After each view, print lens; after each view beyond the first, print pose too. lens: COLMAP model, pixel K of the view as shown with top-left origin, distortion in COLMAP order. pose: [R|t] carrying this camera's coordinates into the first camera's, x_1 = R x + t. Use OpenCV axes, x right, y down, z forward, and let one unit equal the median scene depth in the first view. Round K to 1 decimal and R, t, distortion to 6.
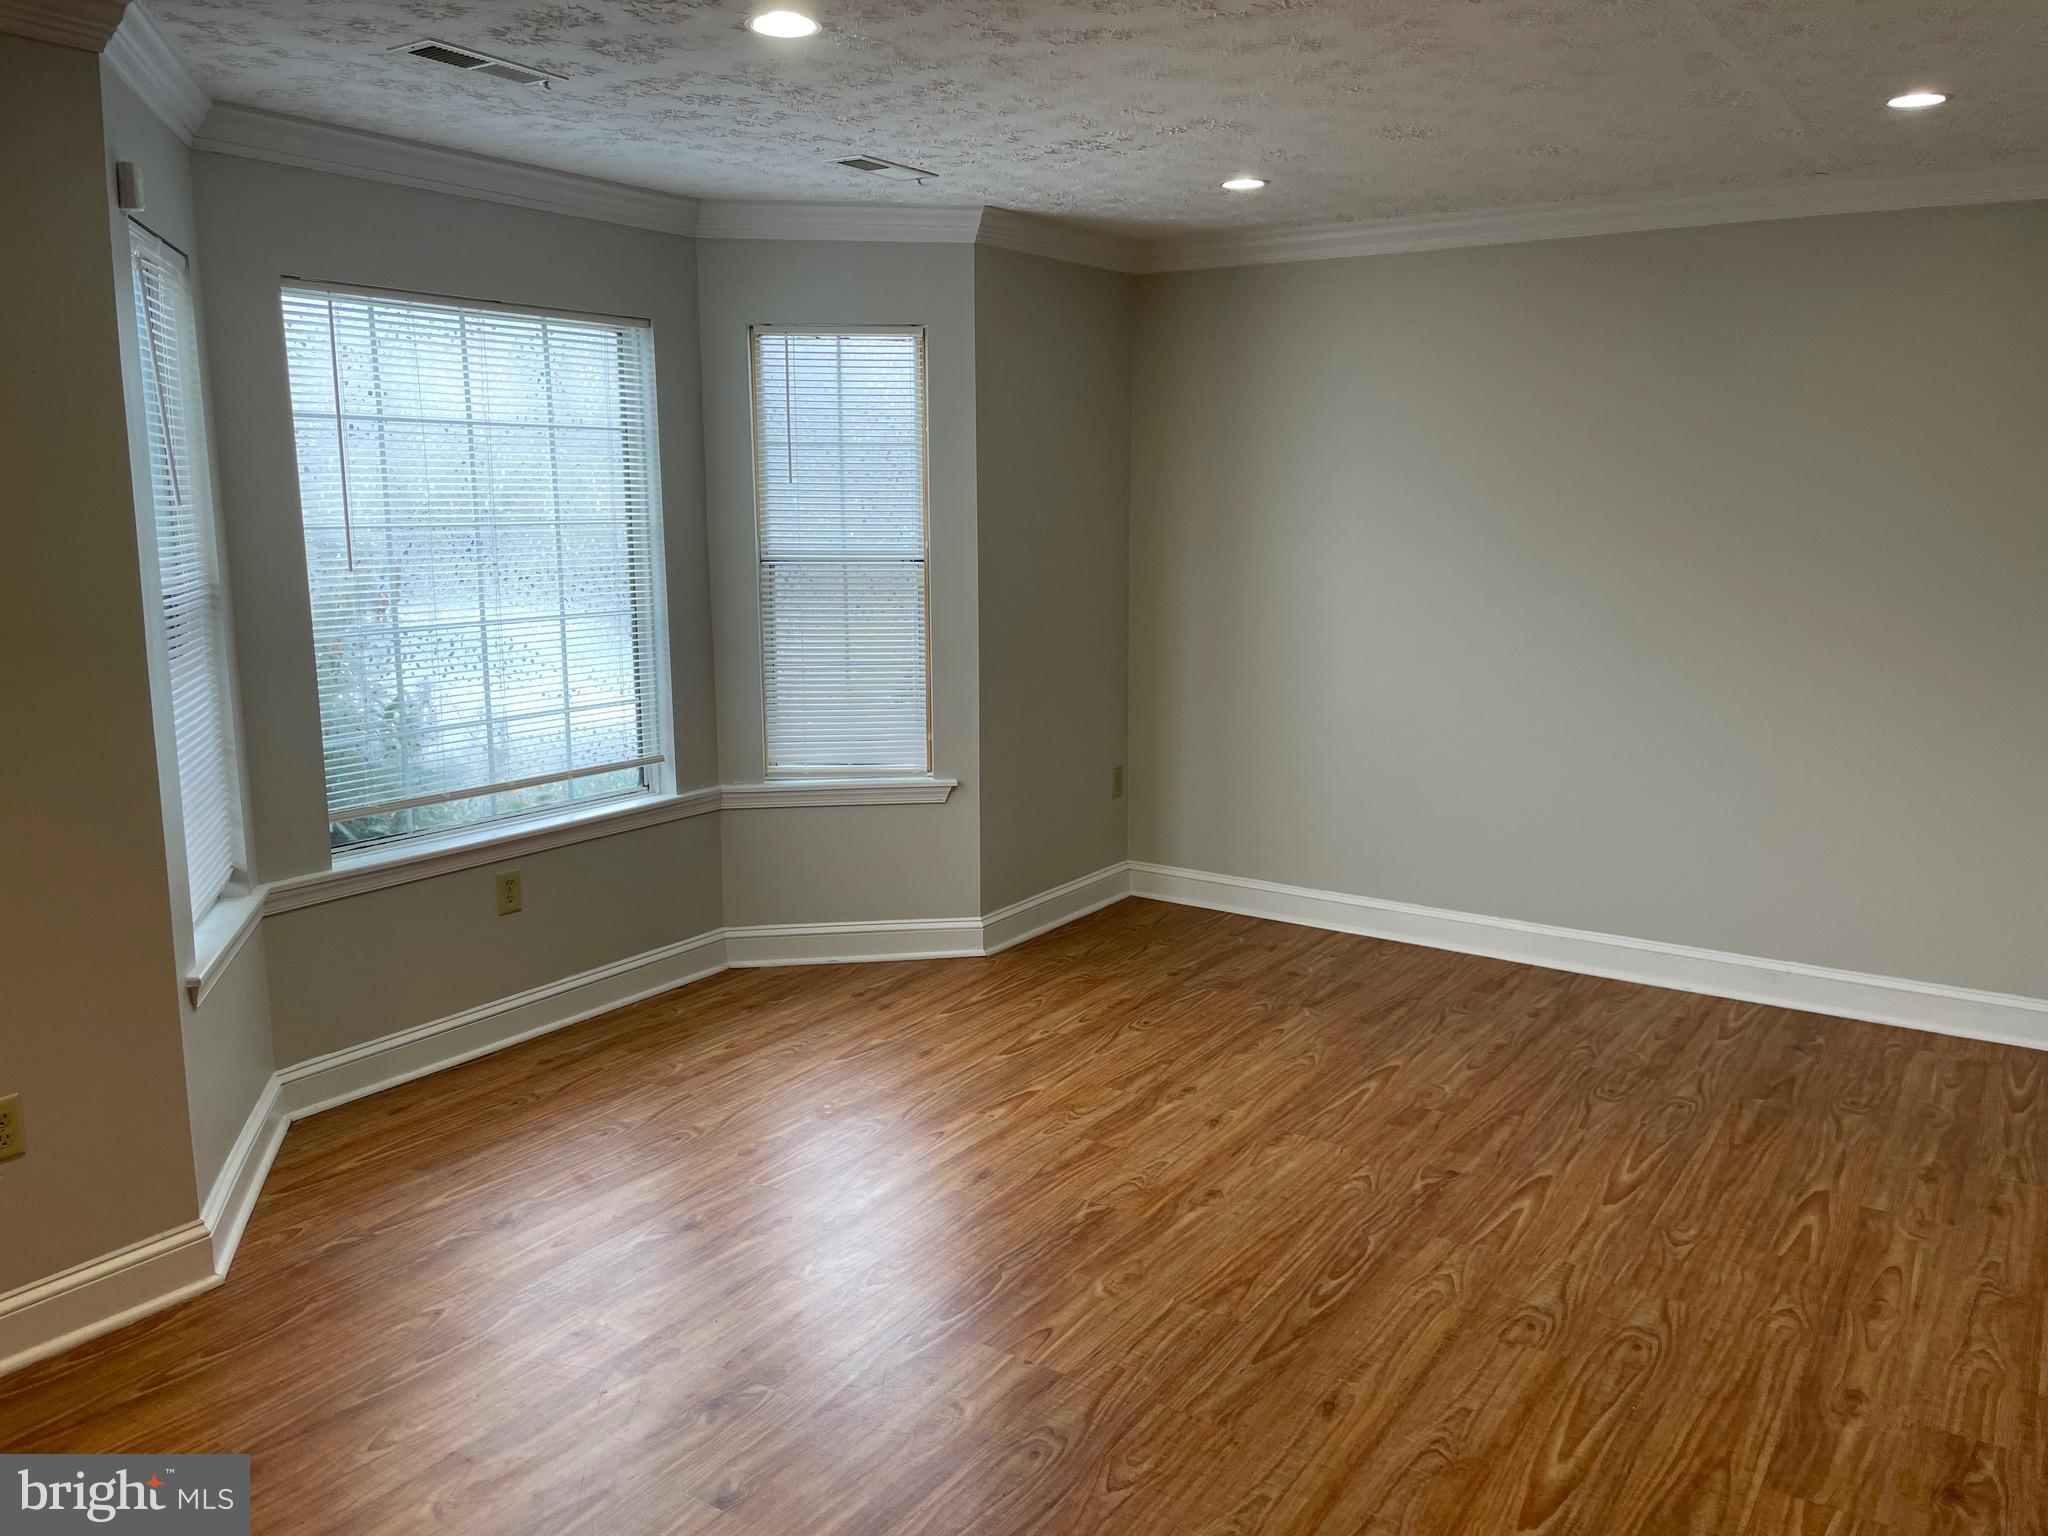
lens RADIAL K [[1565.9, 0, 1024.2], [0, 1565.9, 752.4], [0, 0, 1]] dist [0.088405, -0.122078]
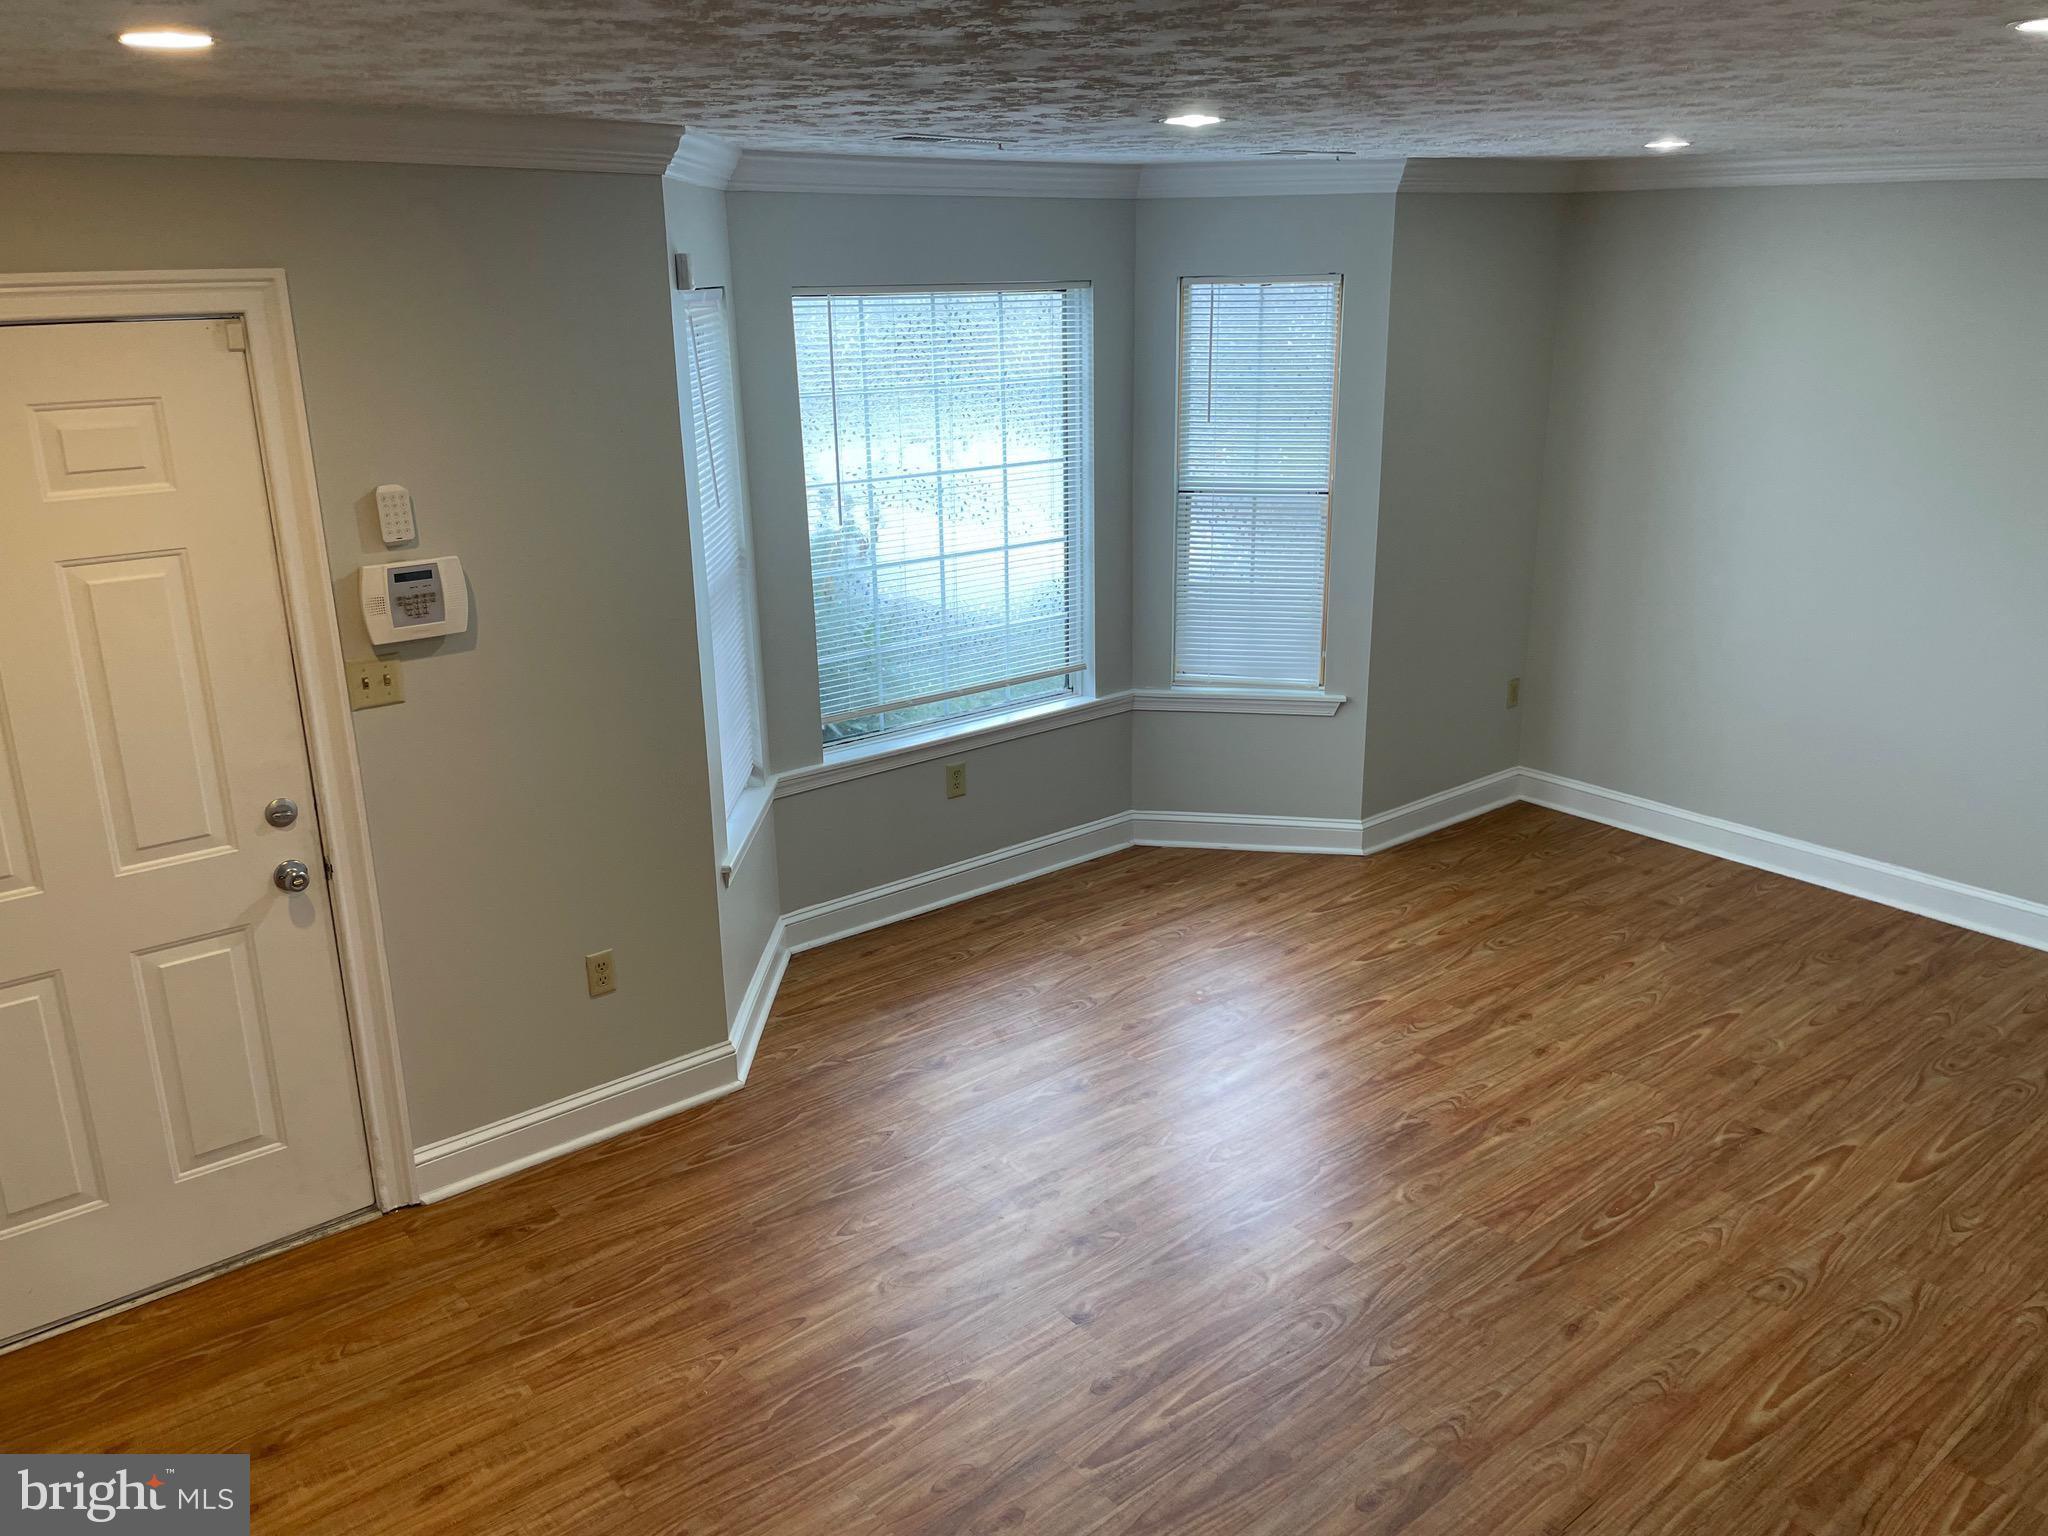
lens RADIAL K [[1565.9, 0, 1029.4], [0, 1565.9, 755.1], [0, 0, 1]] dist [0.088405, -0.122078]
pose [[0.958695, 0.075470, -0.274240, 0.061564], [-0.036675, 0.988907, 0.143934, -0.115773], [0.282061, -0.127931, 0.950829, -0.136457]]
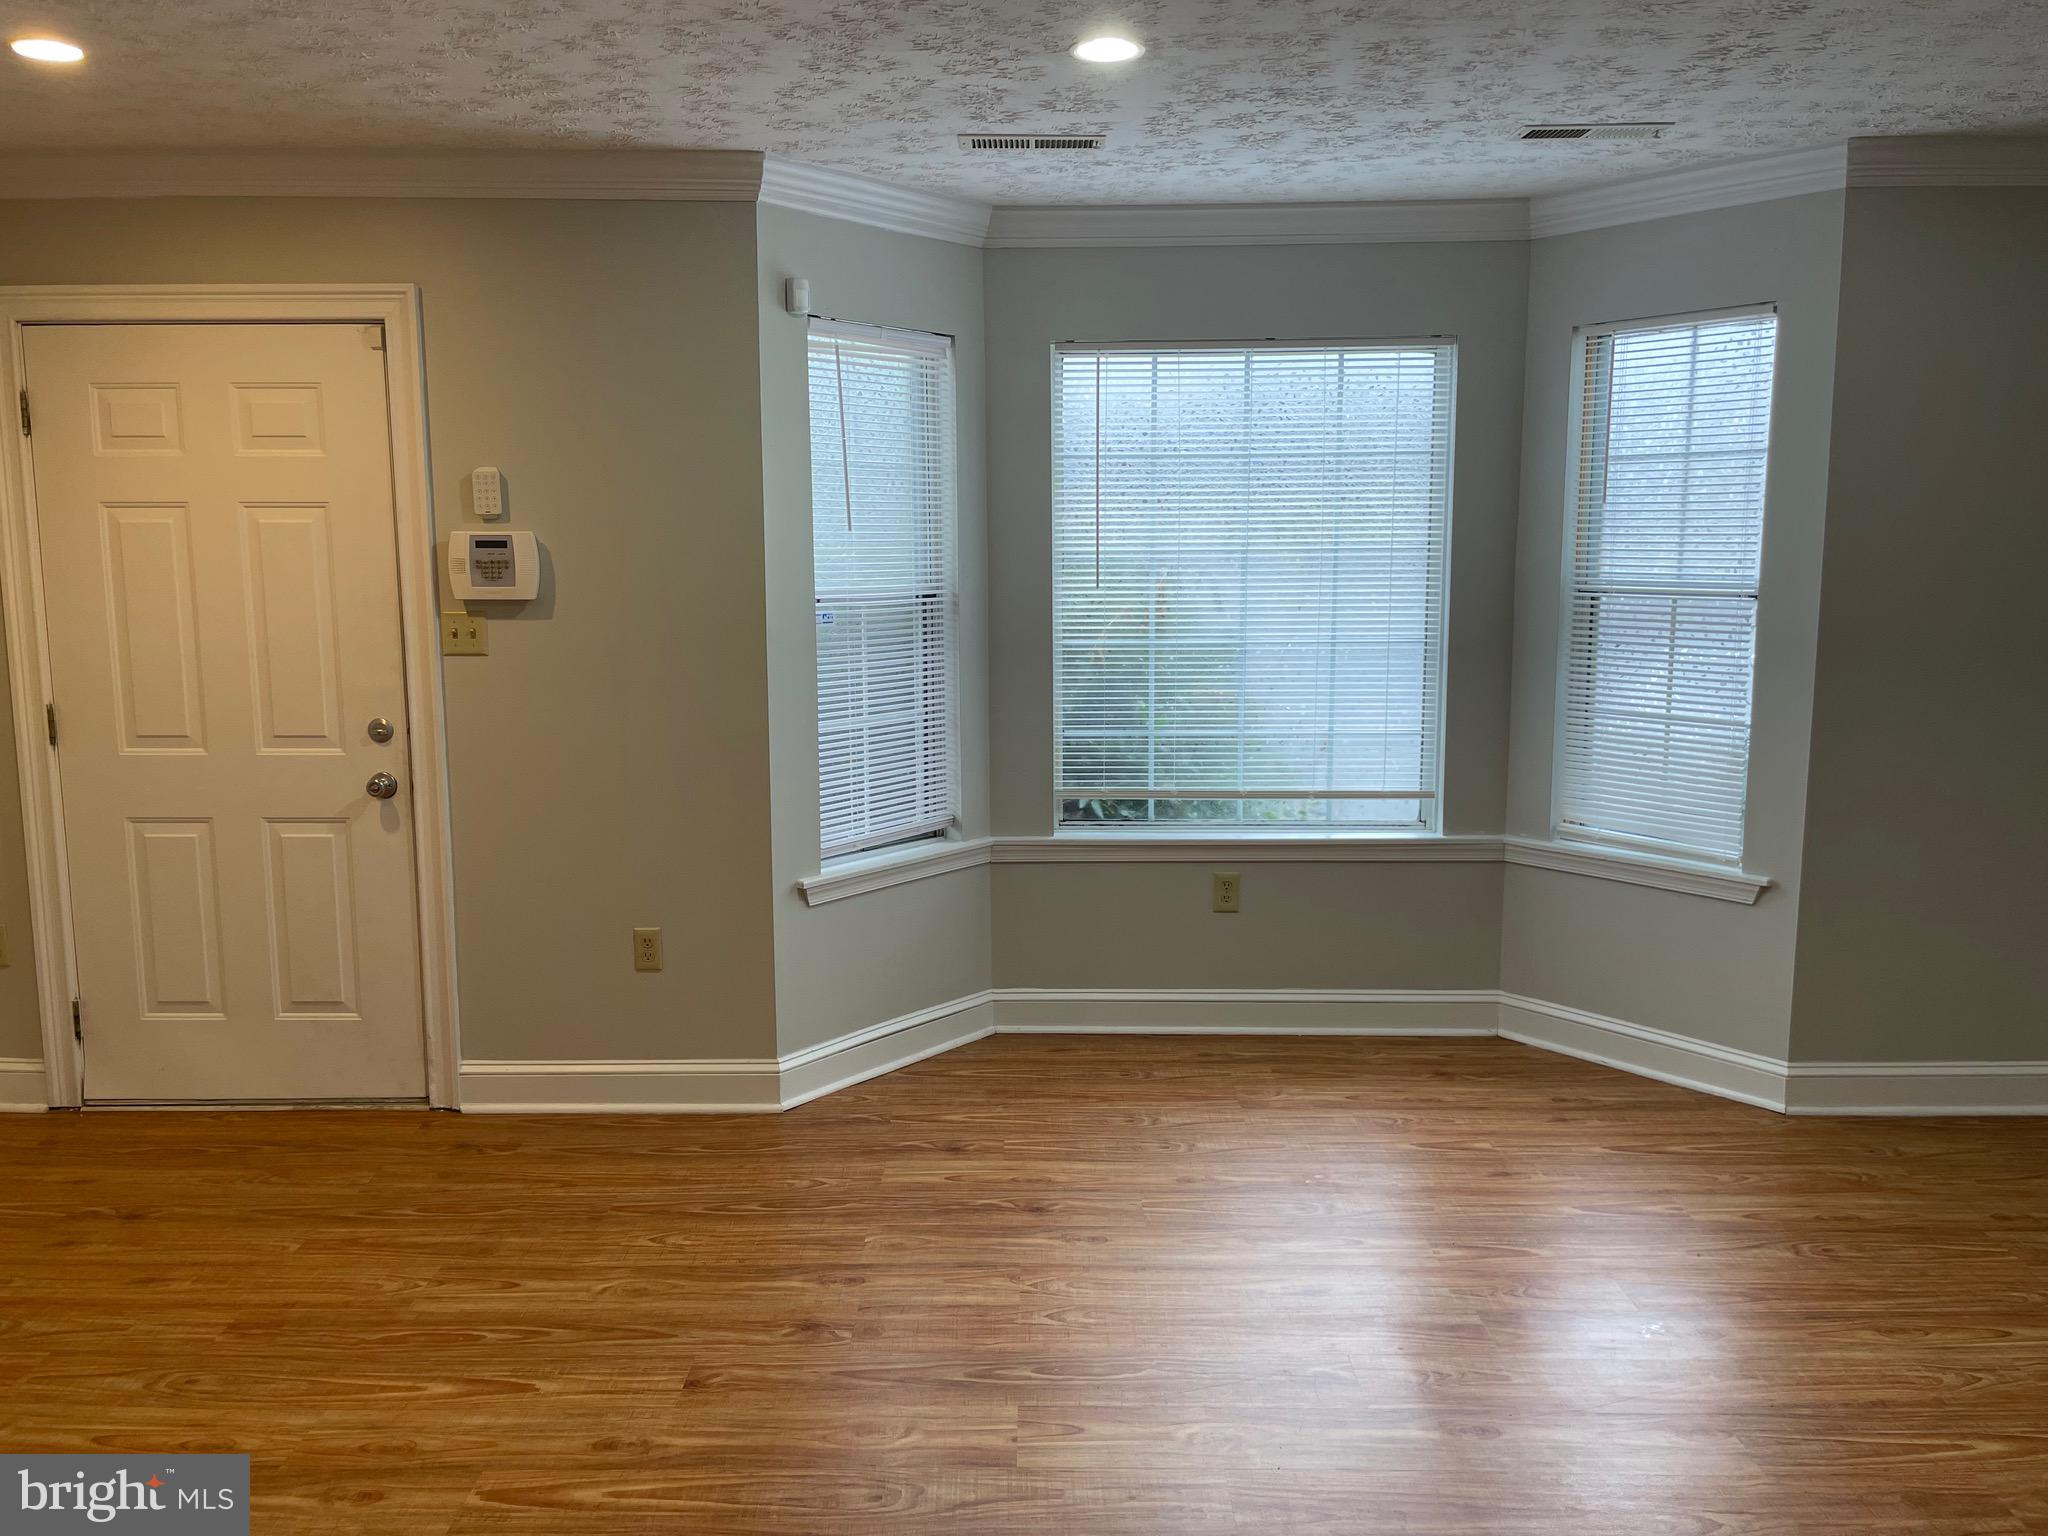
lens RADIAL K [[1565.9, 0, 1007.1], [0, 1565.9, 755.7], [0, 0, 1]] dist [0.088405, -0.122078]
pose [[0.545796, 0.119084, -0.829413, 0.504948], [-0.134541, 0.989461, 0.053529, -0.043456], [0.827046, 0.082374, 0.556065, 0.308338]]
